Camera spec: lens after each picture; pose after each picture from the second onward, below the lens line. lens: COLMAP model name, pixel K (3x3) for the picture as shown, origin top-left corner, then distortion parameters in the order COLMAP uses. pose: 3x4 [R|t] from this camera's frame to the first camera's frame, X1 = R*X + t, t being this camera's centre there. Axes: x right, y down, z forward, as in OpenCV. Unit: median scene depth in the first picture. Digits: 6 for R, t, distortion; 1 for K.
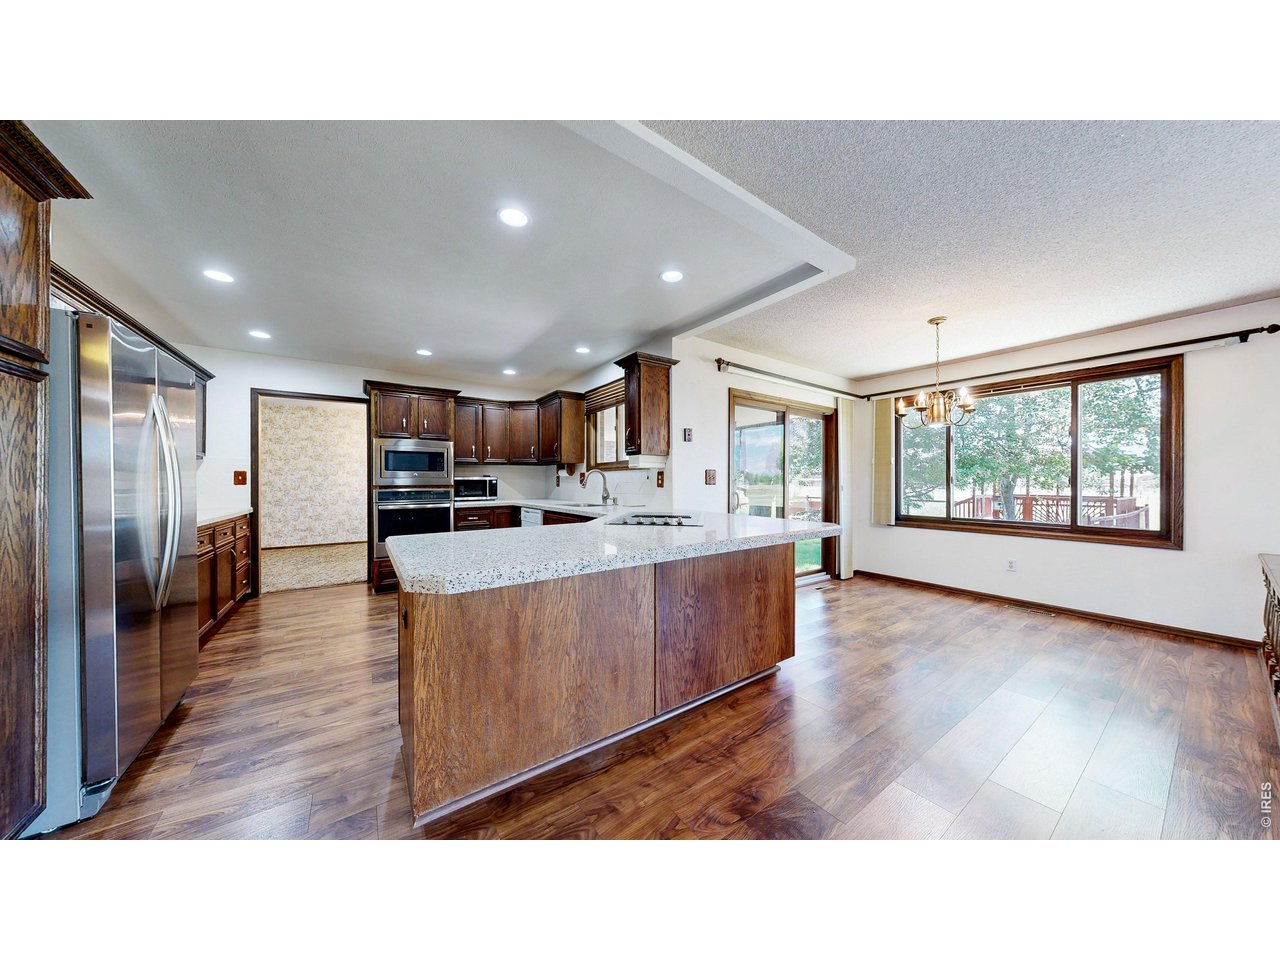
lens RADIAL K [[405.8, 0, 640.0], [0, 405.8, 480.0], [0, 0, 1]] dist [-0.000604, -0.000011]
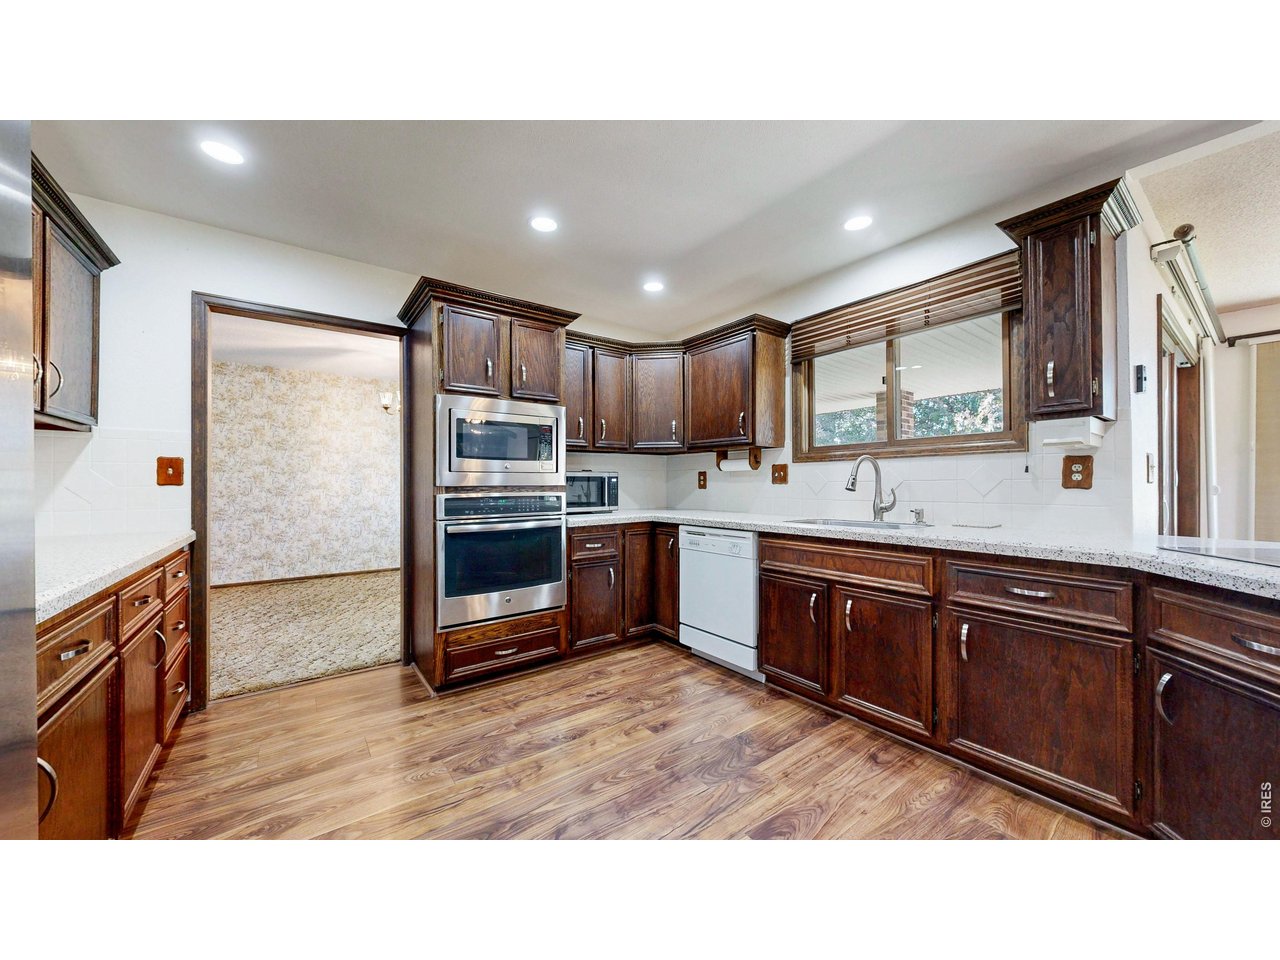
lens RADIAL K [[471.7, 0, 640.0], [0, 471.7, 480.0], [0, 0, 1]] dist [-0.001666, -0.000141]
pose [[0.999509, -0.001096, 0.031305, -0.391840], [0.001258, 0.999986, -0.005152, 0.008269], [-0.031299, 0.005189, 0.999497, 0.370933]]
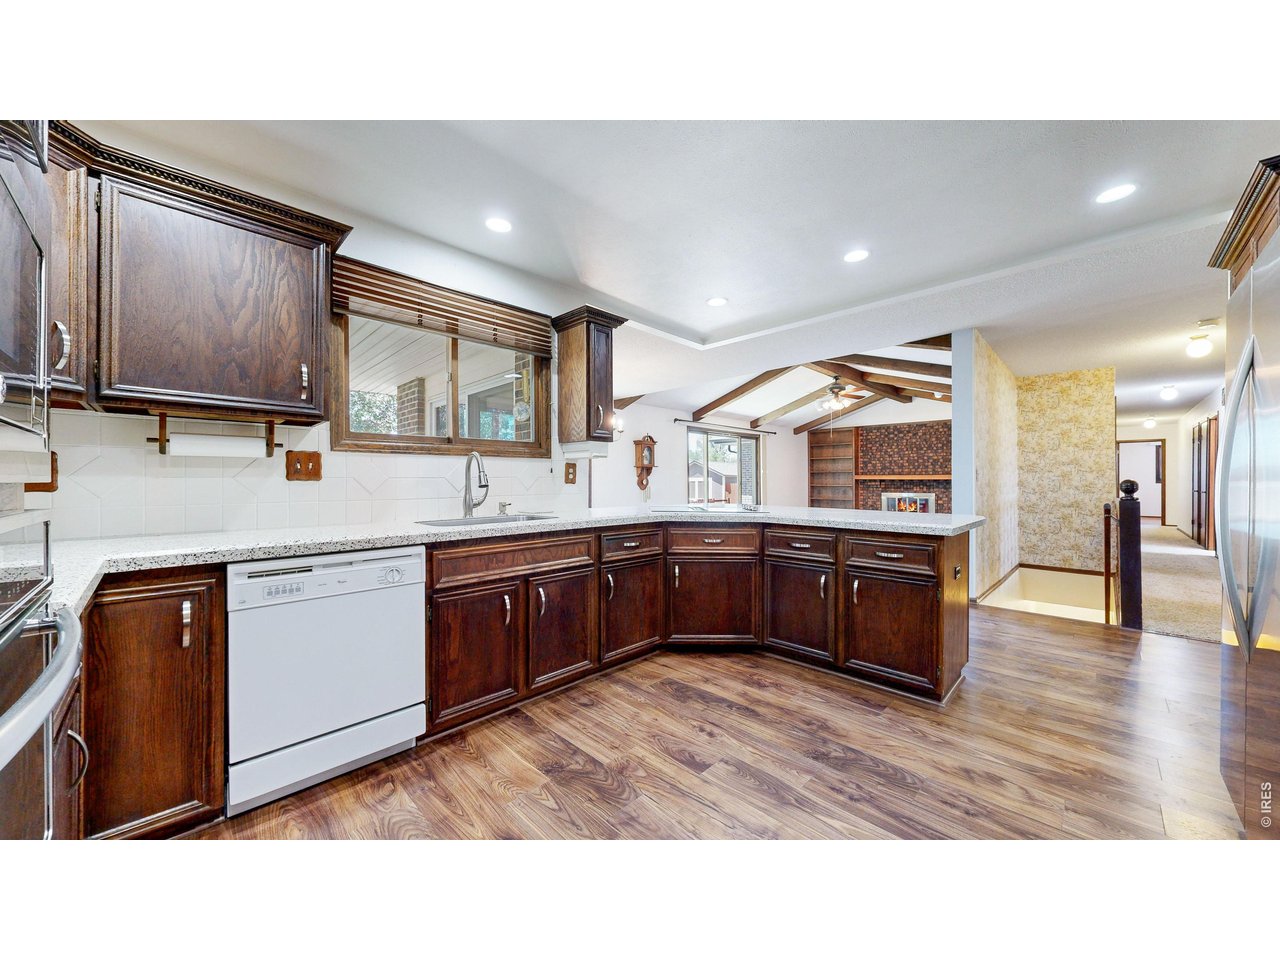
lens RADIAL K [[471.7, 0, 640.0], [0, 471.7, 480.0], [0, 0, 1]] dist [-0.001666, -0.000141]
pose [[-0.185289, 0.002731, 0.982680, -0.695599], [-0.001675, 0.999994, -0.003095, 0.011309], [-0.982683, -0.002220, -0.185284, 0.838107]]
